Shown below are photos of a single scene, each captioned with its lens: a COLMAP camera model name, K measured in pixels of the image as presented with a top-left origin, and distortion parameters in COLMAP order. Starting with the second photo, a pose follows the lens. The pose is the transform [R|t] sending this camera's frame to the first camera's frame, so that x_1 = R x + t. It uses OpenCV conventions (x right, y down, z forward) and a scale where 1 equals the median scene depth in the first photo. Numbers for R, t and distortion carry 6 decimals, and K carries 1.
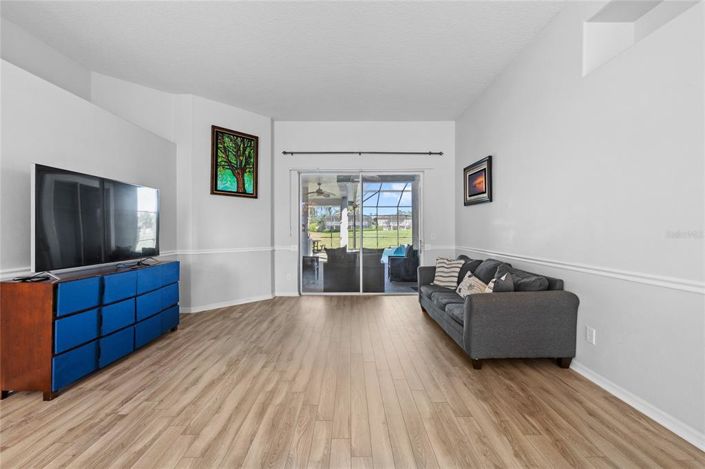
lens RADIAL K [[302.2, 0, 353.9], [0, 302.2, 234.1], [0, 0, 1]] dist [0.000337, 0.000088]
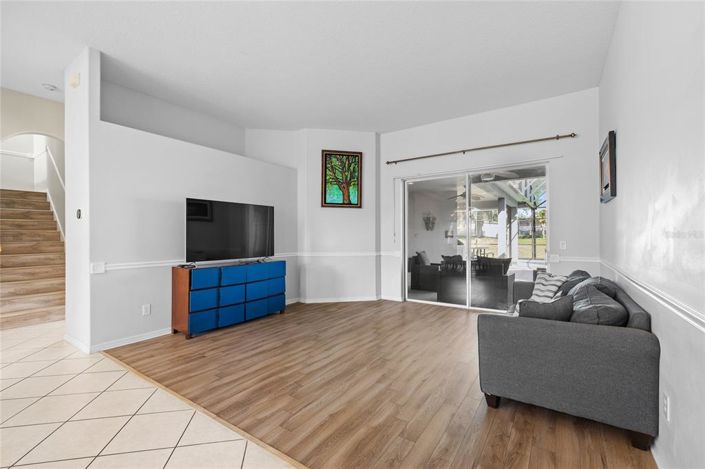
lens RADIAL K [[311.3, 0, 351.5], [0, 311.3, 239.1], [0, 0, 1]] dist [0.001332, 0.000414]
pose [[0.818271, 0.003912, -0.574819, 0.337314], [-0.005713, 0.999983, -0.001327, -0.002513], [0.574804, 0.004370, 0.818279, 0.052433]]
